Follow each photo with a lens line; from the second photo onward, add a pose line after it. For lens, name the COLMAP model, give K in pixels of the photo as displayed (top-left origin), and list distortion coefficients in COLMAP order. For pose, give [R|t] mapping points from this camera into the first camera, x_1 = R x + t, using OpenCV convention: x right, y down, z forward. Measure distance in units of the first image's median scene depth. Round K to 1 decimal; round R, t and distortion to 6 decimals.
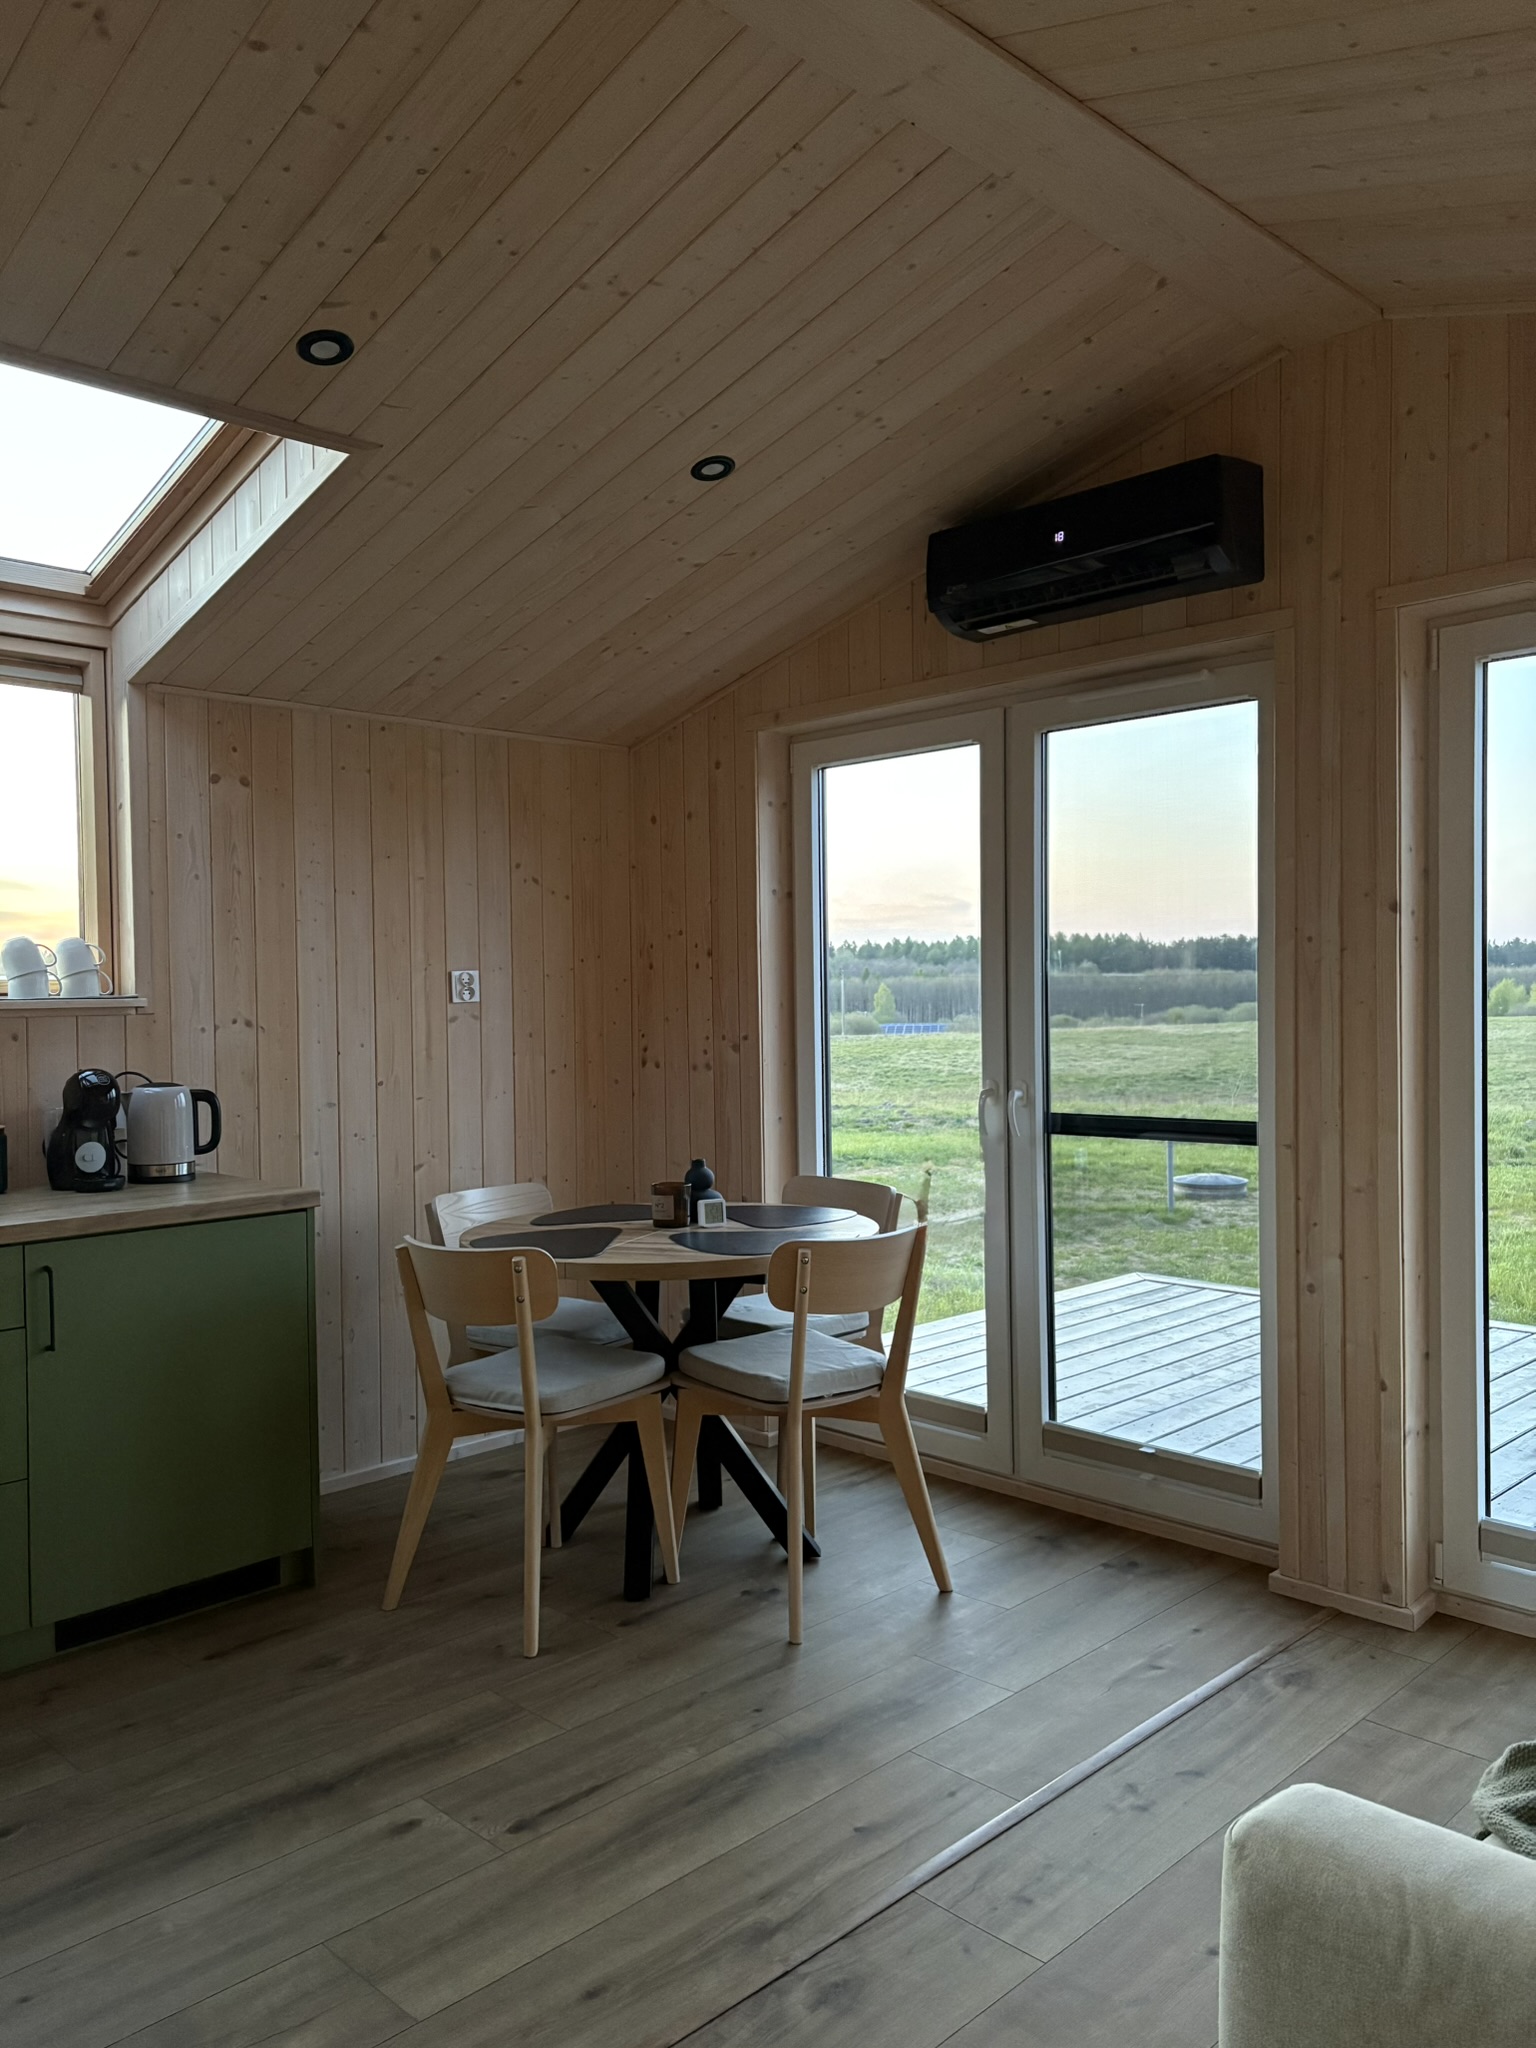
lens RADIAL K [[1614.1, 0, 765.5], [0, 1614.1, 995.3], [0, 0, 1]] dist [0.002336, -0.001302]
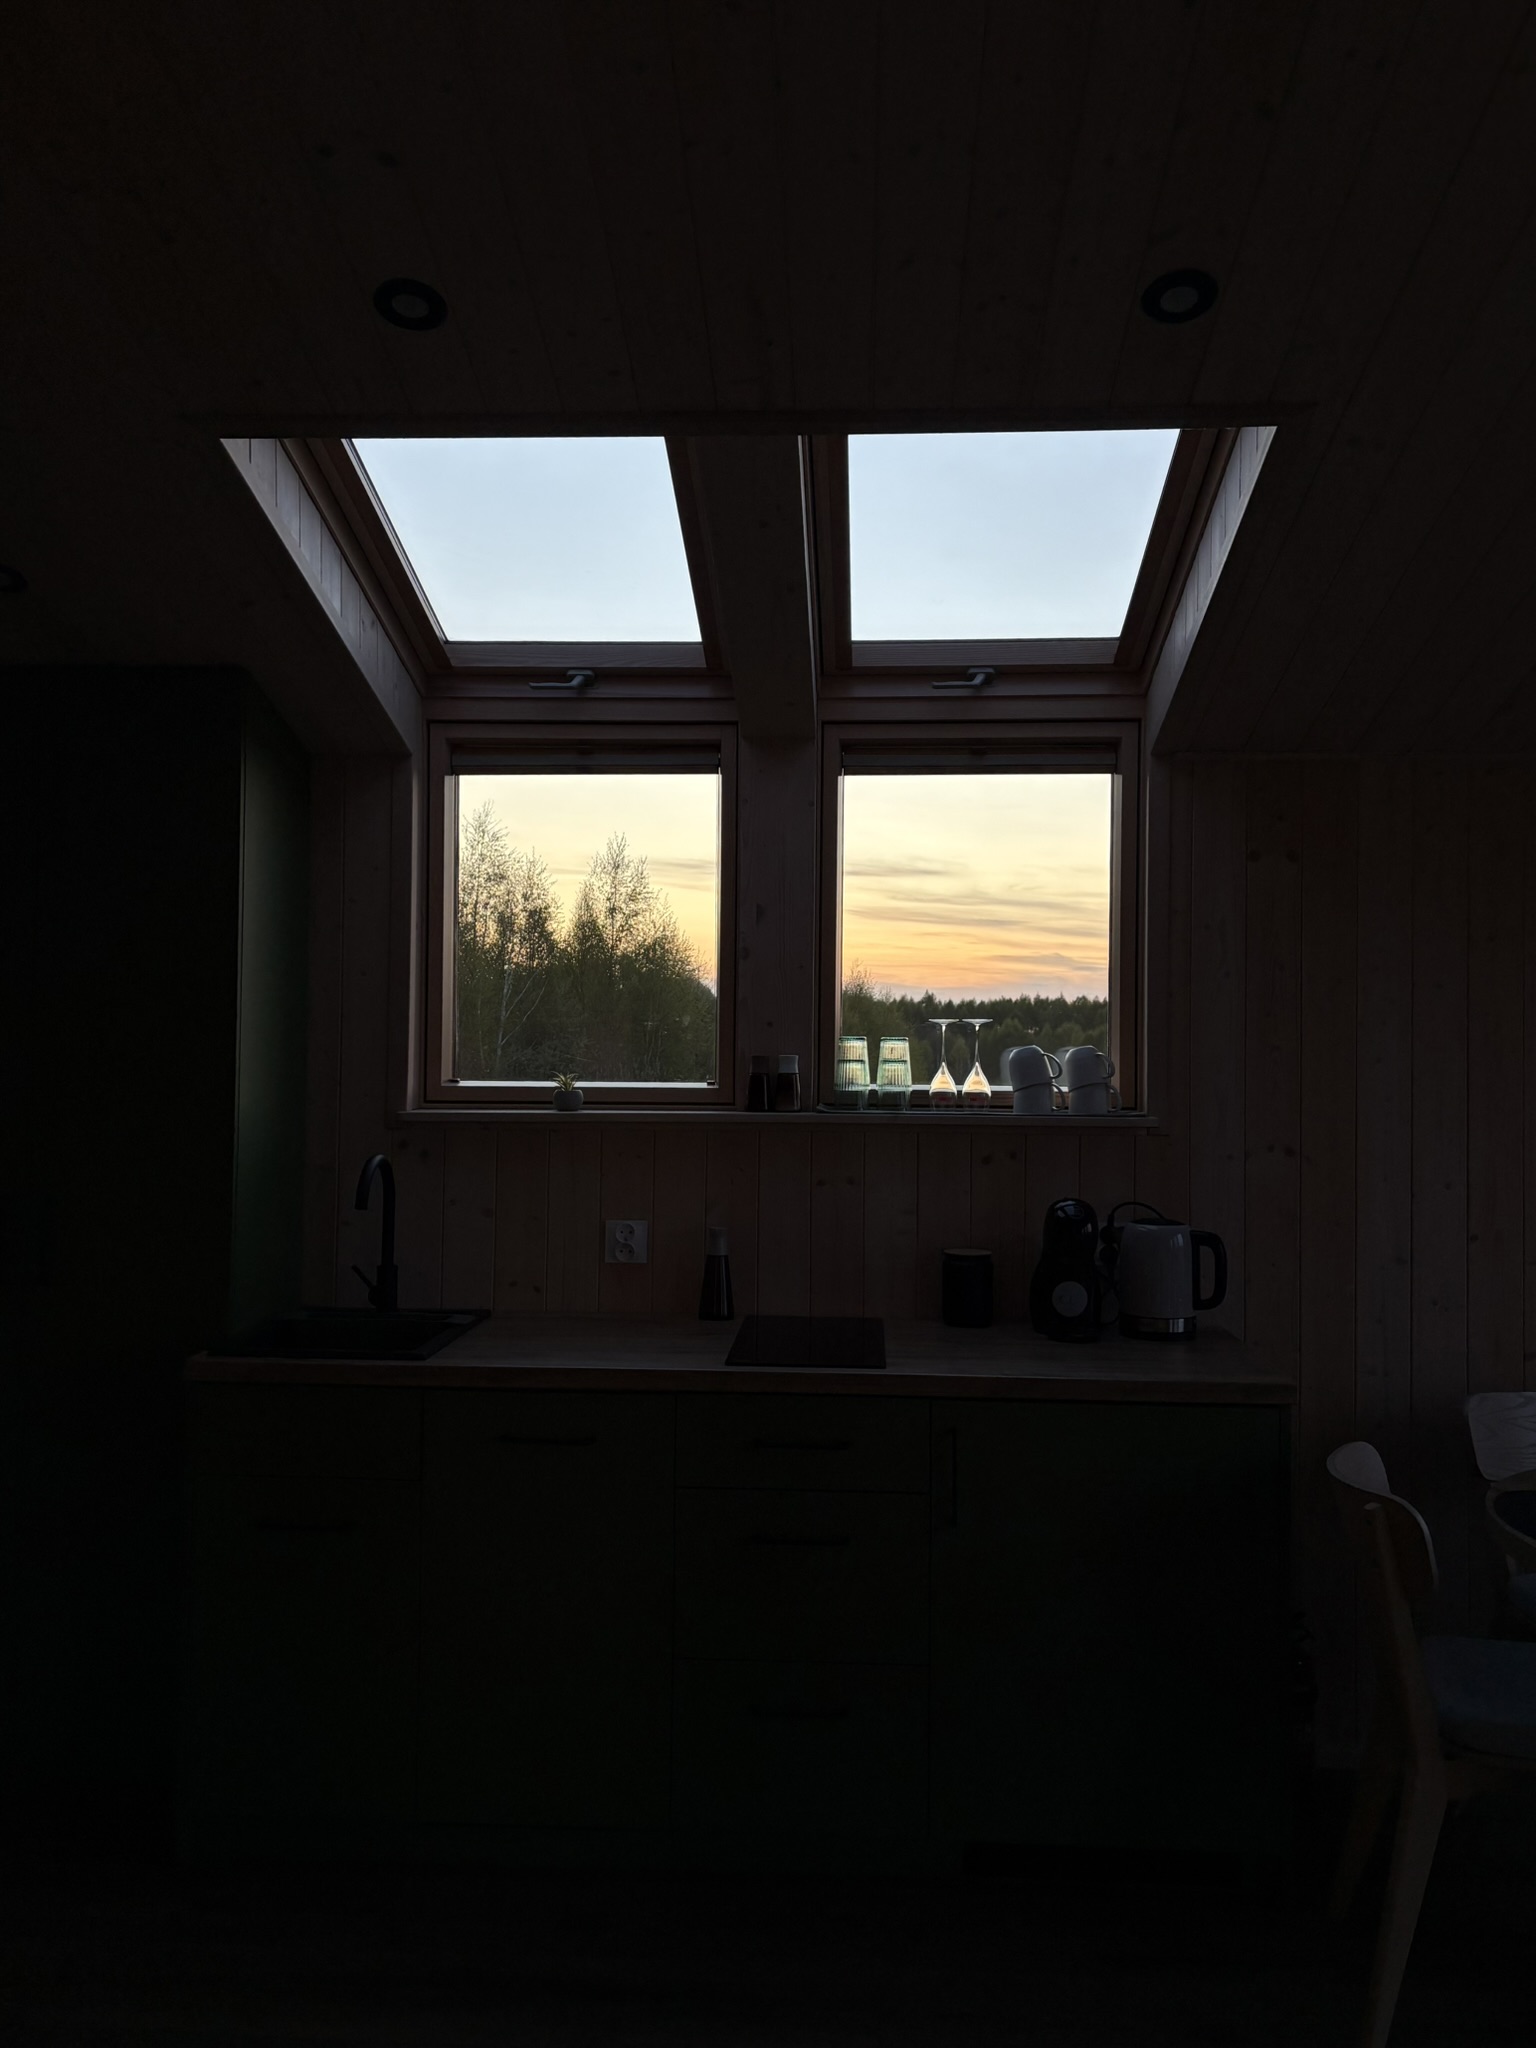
lens RADIAL K [[1614.1, 0, 765.5], [0, 1614.1, 995.3], [0, 0, 1]] dist [0.002336, -0.001302]
pose [[0.650392, -0.008032, -0.759557, 0.137256], [-0.020218, 0.999407, -0.027881, -0.035740], [0.759330, 0.033490, 0.649843, 0.285249]]
